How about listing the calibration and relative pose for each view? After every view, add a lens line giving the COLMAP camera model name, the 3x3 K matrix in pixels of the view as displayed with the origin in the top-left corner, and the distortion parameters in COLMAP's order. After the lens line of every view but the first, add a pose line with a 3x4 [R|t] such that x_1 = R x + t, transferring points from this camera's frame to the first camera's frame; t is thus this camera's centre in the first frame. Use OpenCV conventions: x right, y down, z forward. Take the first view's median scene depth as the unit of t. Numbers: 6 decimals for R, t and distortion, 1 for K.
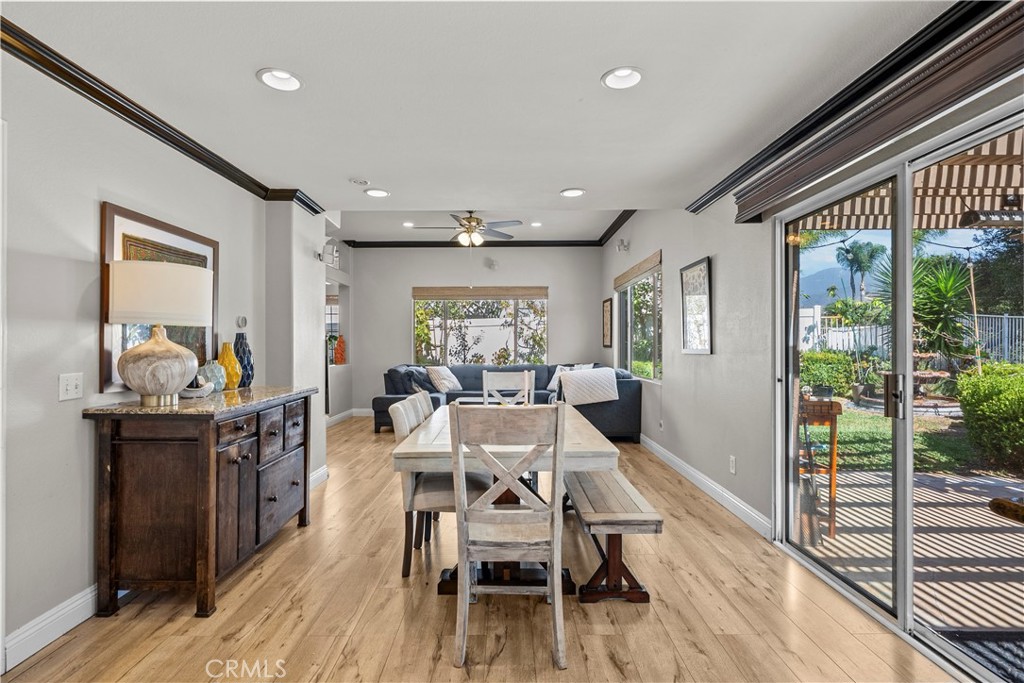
lens RADIAL K [[485.4, 0, 511.7], [0, 485.4, 345.0], [0, 0, 1]] dist [-0.000418, 0.000328]
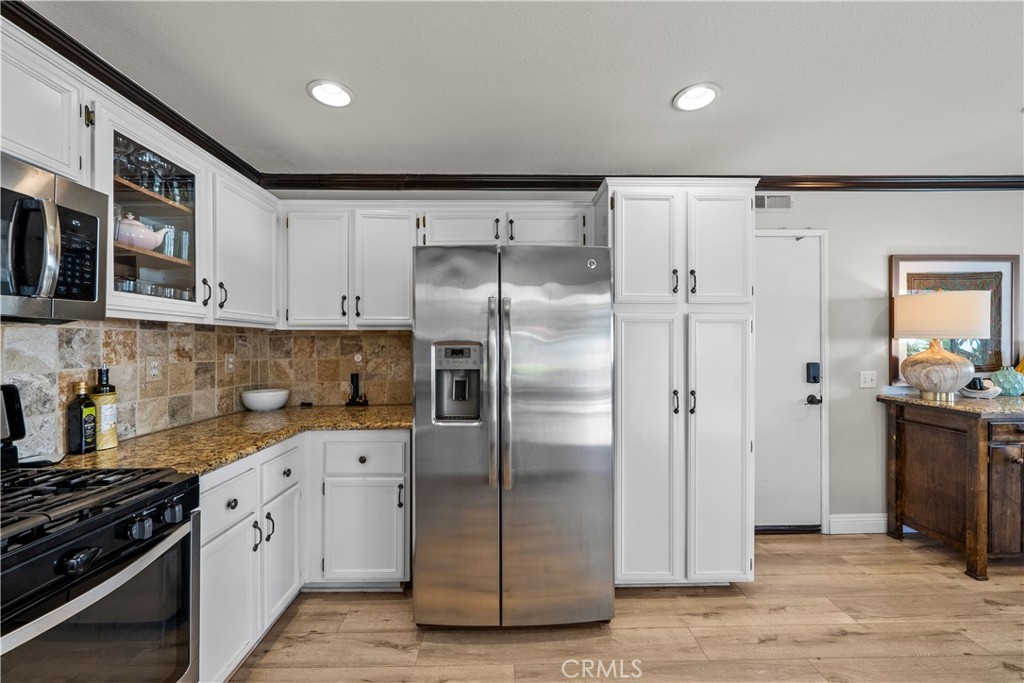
lens RADIAL K [[386.3, 0, 505.1], [0, 386.3, 340.8], [0, 0, 1]] dist [0.000710, 0.000173]
pose [[-0.002558, -0.009027, -0.999956, 0.337827], [0.007013, 0.999935, -0.009045, -0.035612], [0.999972, -0.007035, -0.002495, -0.167656]]
